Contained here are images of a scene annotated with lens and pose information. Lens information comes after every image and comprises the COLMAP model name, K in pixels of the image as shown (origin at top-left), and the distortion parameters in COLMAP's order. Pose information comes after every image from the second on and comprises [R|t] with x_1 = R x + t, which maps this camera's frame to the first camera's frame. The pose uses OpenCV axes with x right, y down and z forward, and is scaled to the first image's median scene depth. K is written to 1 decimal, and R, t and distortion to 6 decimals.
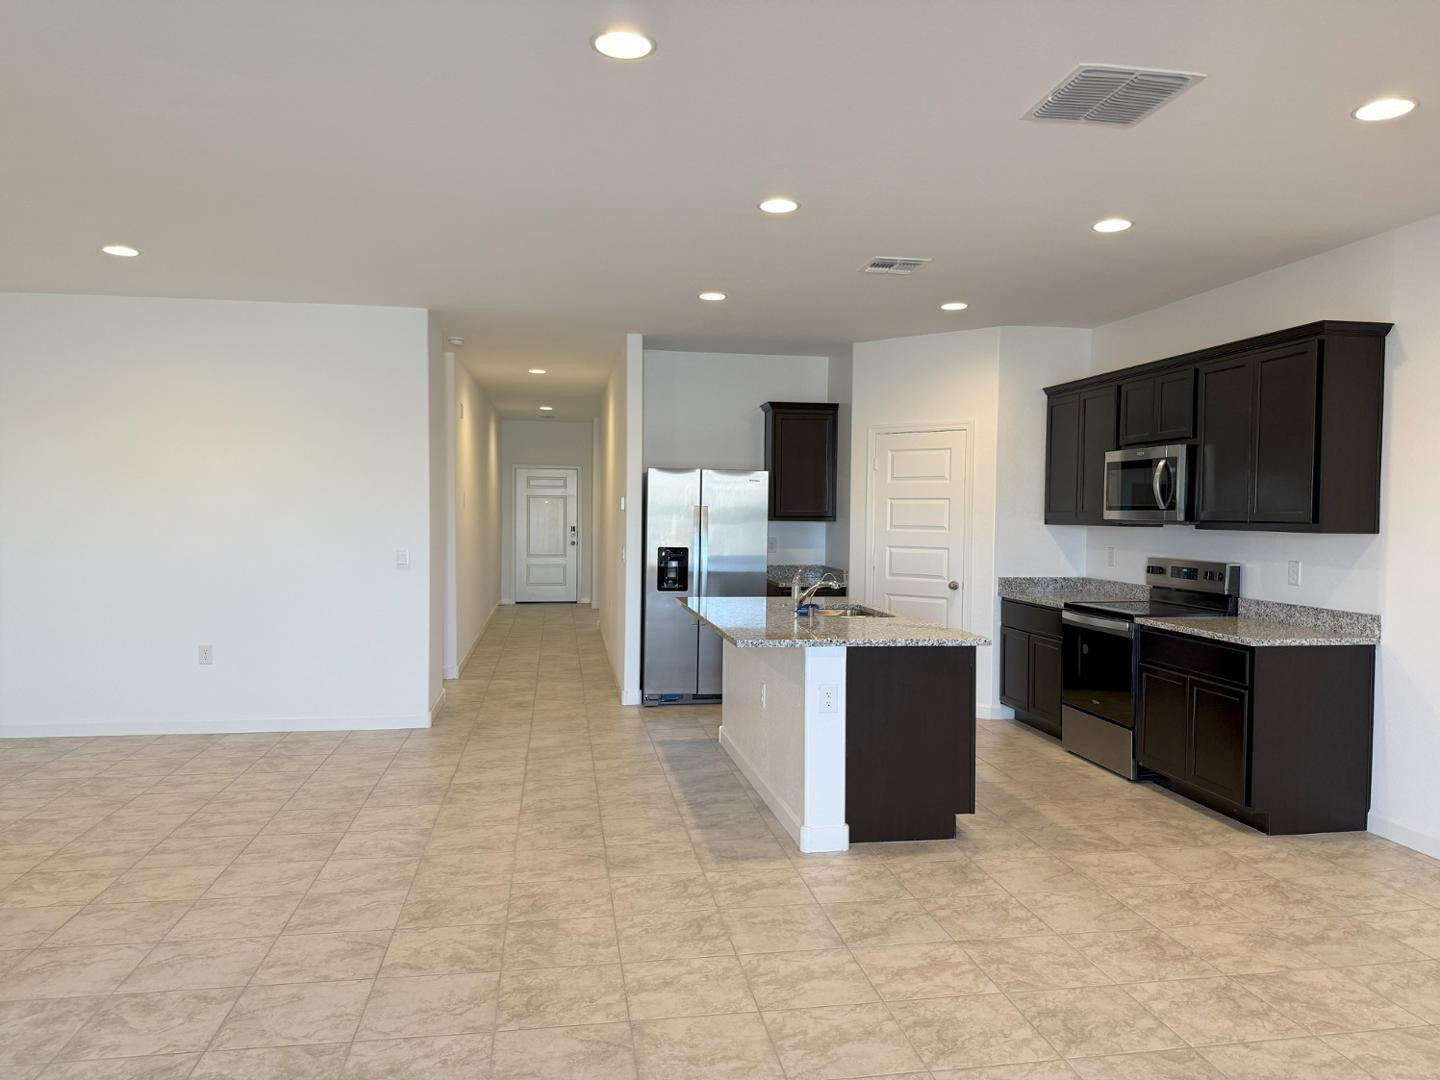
lens RADIAL K [[1012.2, 0, 733.1], [0, 1012.2, 542.6], [0, 0, 1]] dist [0.058193, -0.070555]
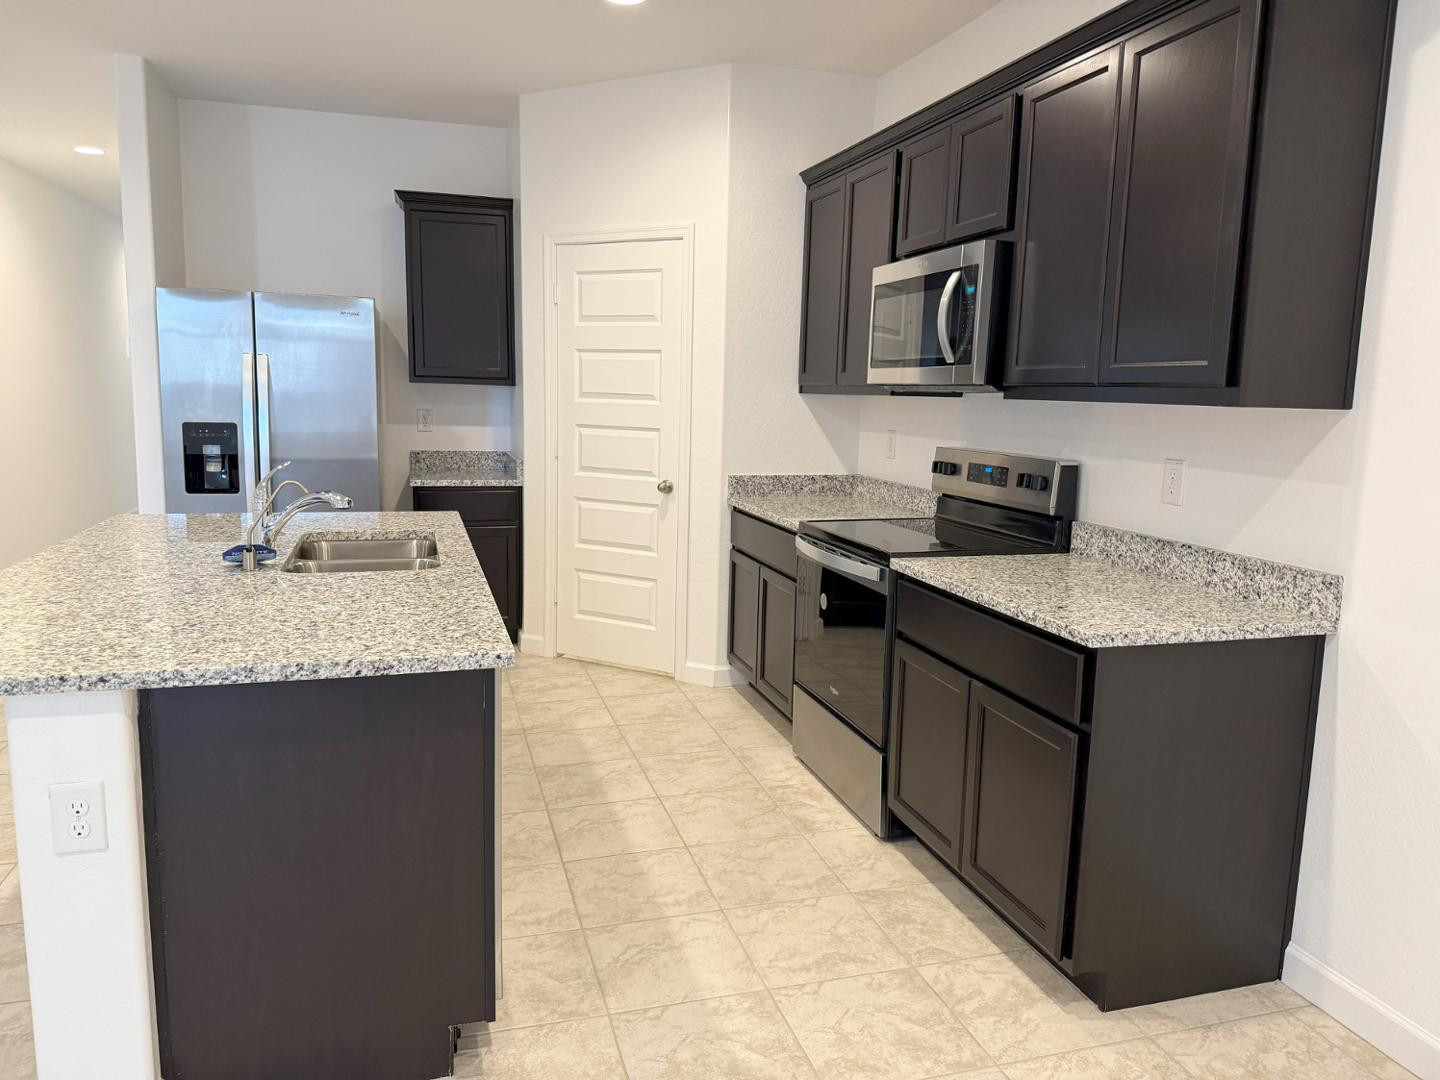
lens RADIAL K [[1007.2, 0, 715.5], [0, 1007.2, 539.9], [0, 0, 1]] dist [0.068970, -0.082836]
pose [[0.993558, -0.004974, 0.113218, 0.260459], [-0.008714, 0.992726, 0.120079, -0.002168], [-0.112991, -0.120292, 0.986287, 0.519015]]
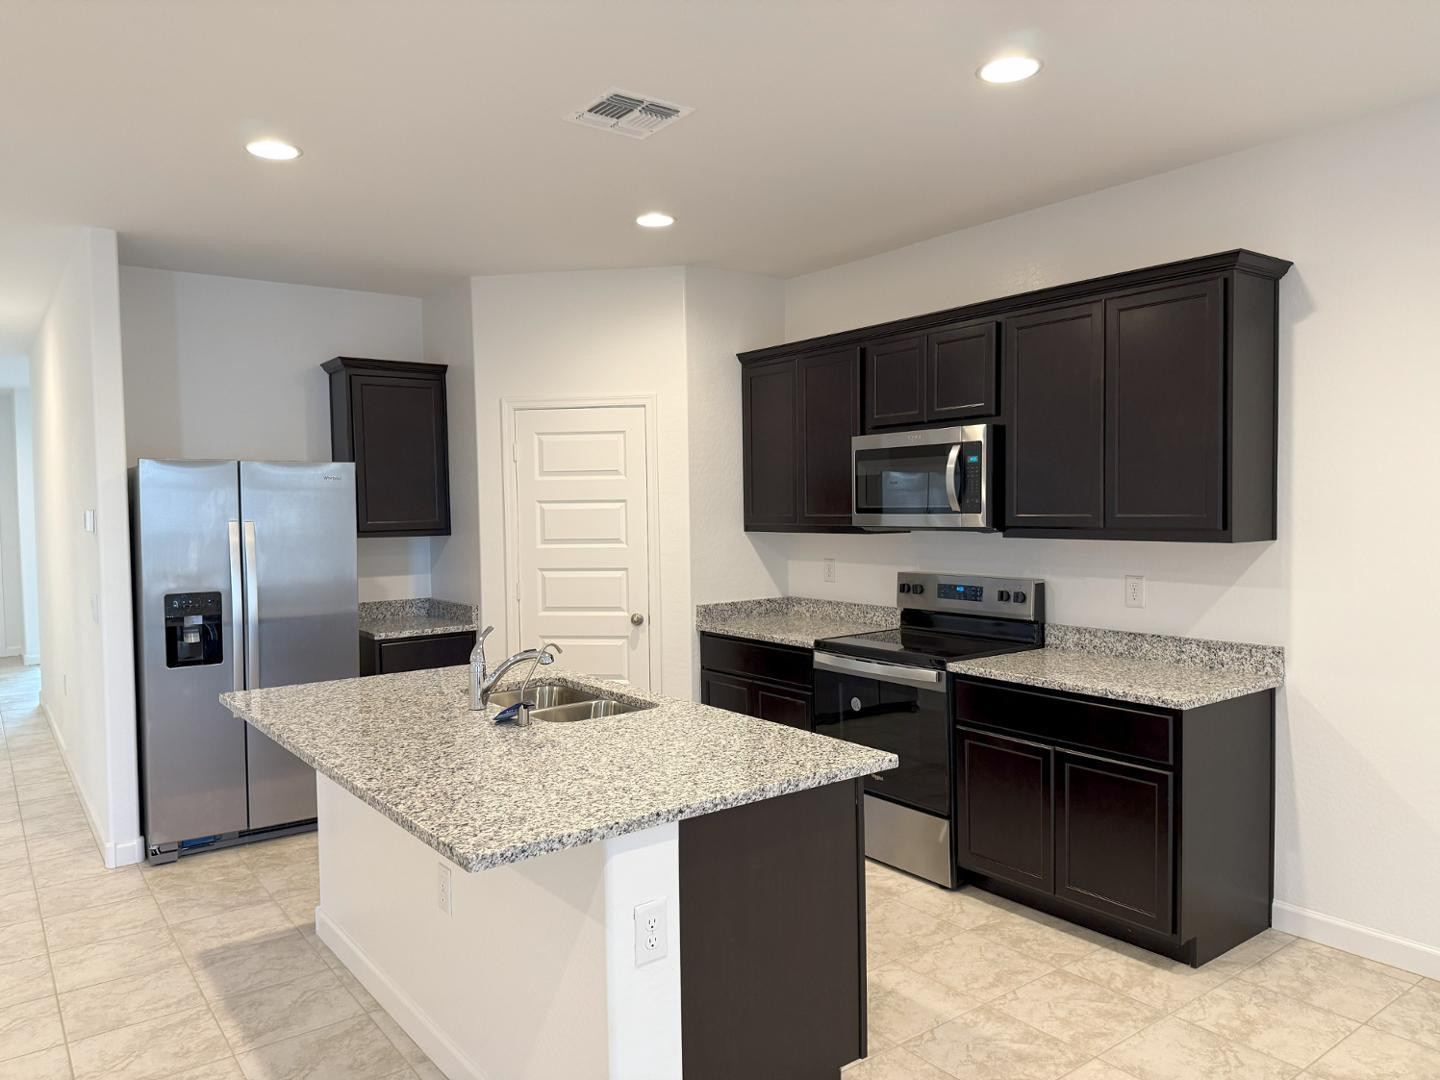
lens RADIAL K [[1007.2, 0, 713.5], [0, 1007.2, 549.2], [0, 0, 1]] dist [0.068970, -0.082836]
pose [[0.893037, -0.046044, 0.447621, -0.078363], [0.039167, 0.998930, 0.024613, -0.034777], [-0.448275, -0.004448, 0.893885, 0.480877]]
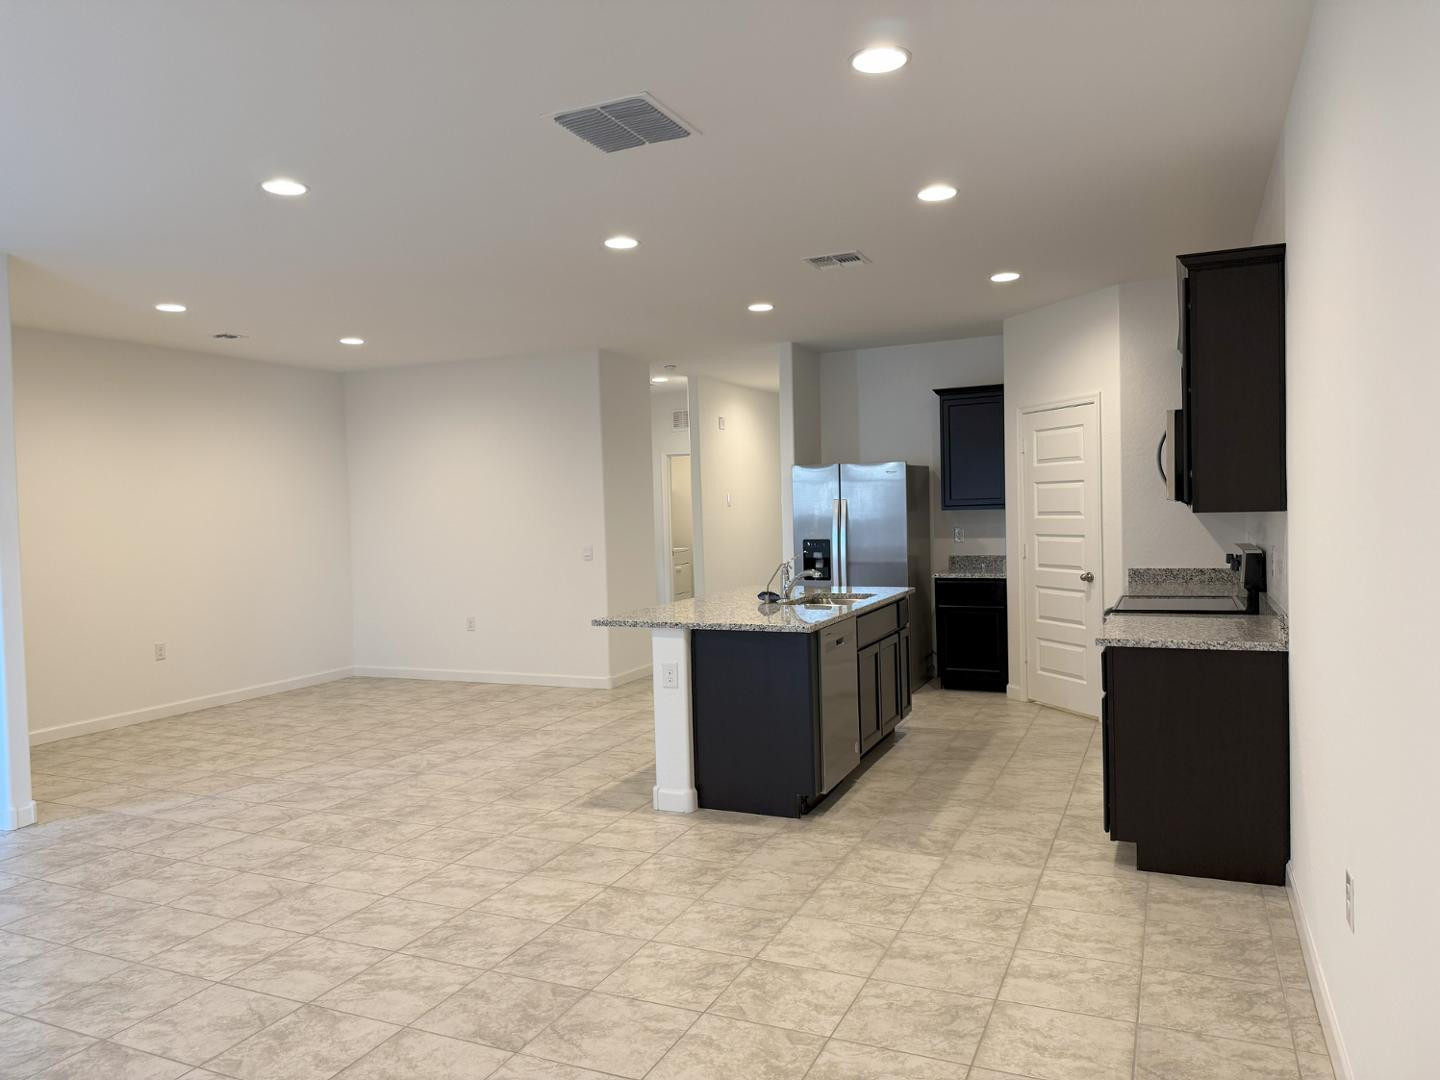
lens RADIAL K [[1012.2, 0, 714.9], [0, 1012.2, 539.7], [0, 0, 1]] dist [0.058193, -0.070555]
pose [[0.825648, -0.013388, -0.564027, 0.669359], [0.015949, 0.999873, -0.000388, 0.006374], [0.563961, -0.008675, 0.825756, 0.097503]]
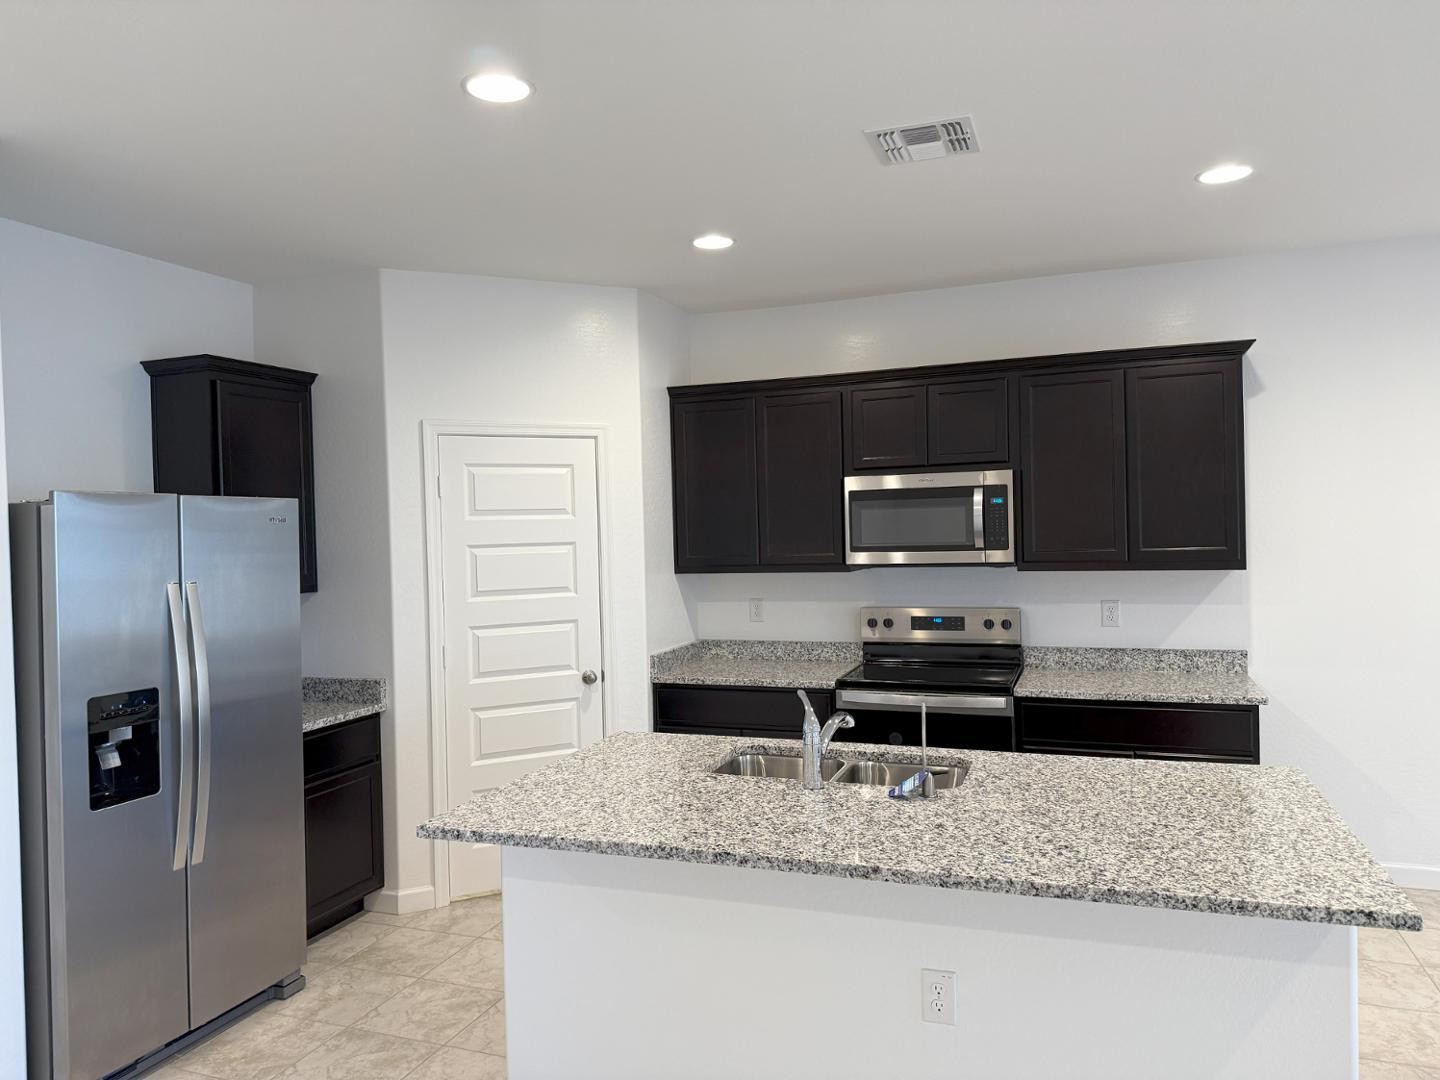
lens RADIAL K [[1012.2, 0, 725.0], [0, 1012.2, 530.5], [0, 0, 1]] dist [0.058193, -0.070555]
pose [[0.501498, -0.028205, 0.864699, -0.427292], [0.058219, 0.998303, -0.001202, -0.065876], [-0.863198, 0.050945, 0.502289, 0.876718]]
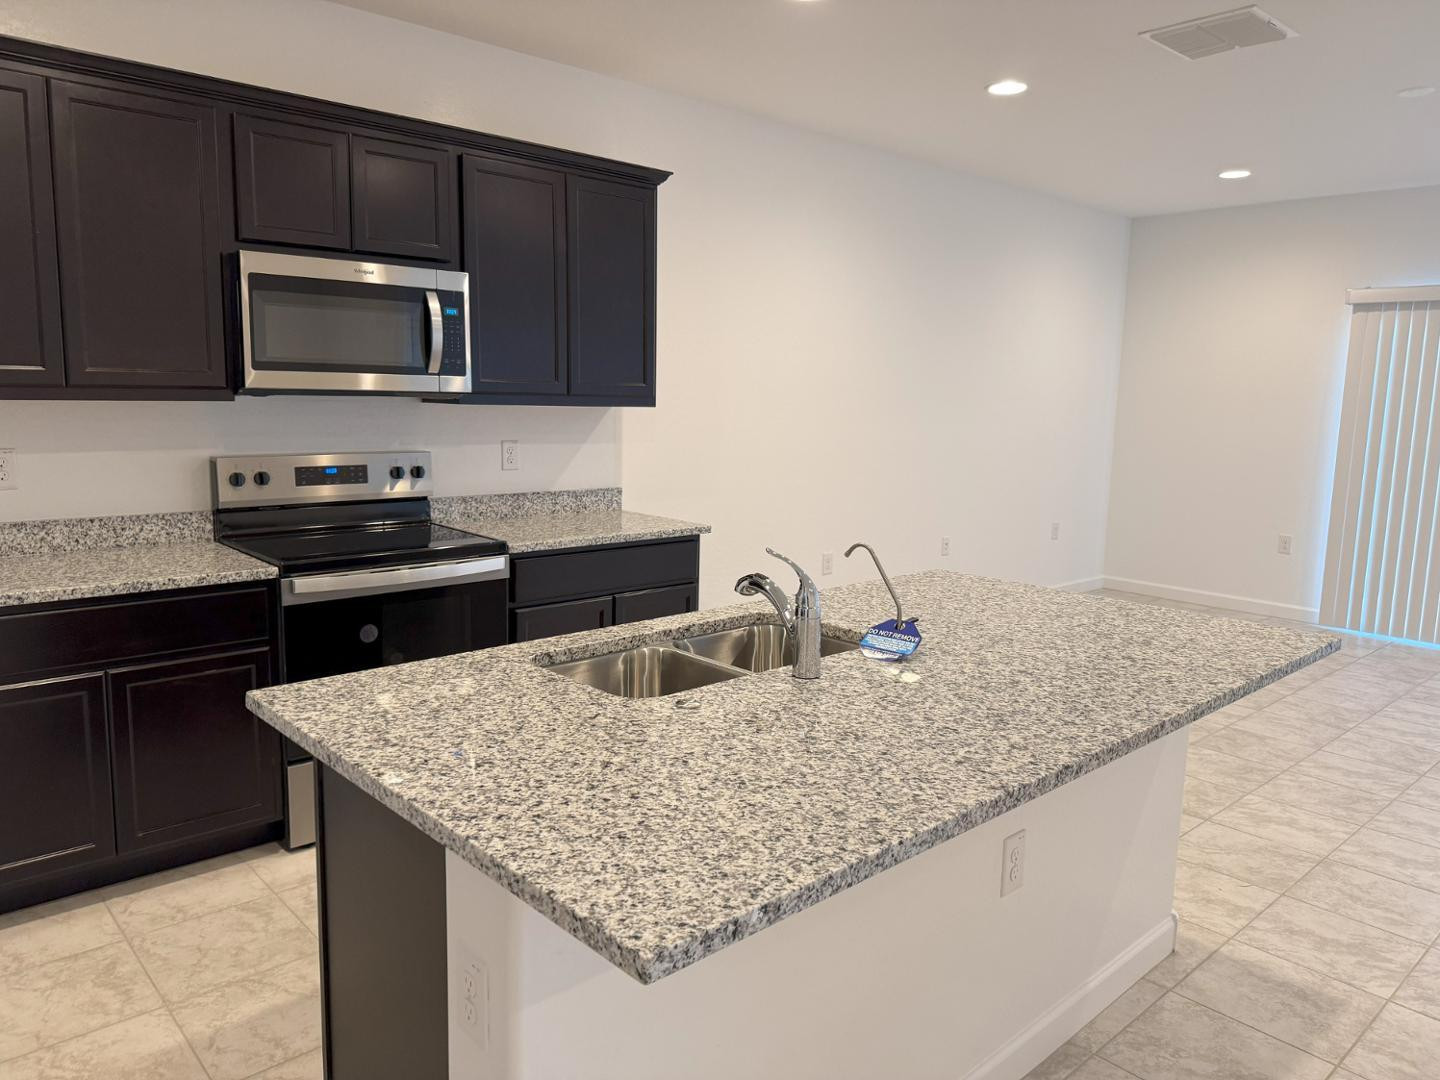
lens RADIAL K [[1012.2, 0, 723.5], [0, 1012.2, 538.5], [0, 0, 1]] dist [0.058193, -0.070555]
pose [[-0.539011, -0.145338, 0.829665, -0.234353], [-0.002064, 0.985226, 0.171248, -0.045627], [-0.842296, 0.090592, -0.531347, 1.354831]]
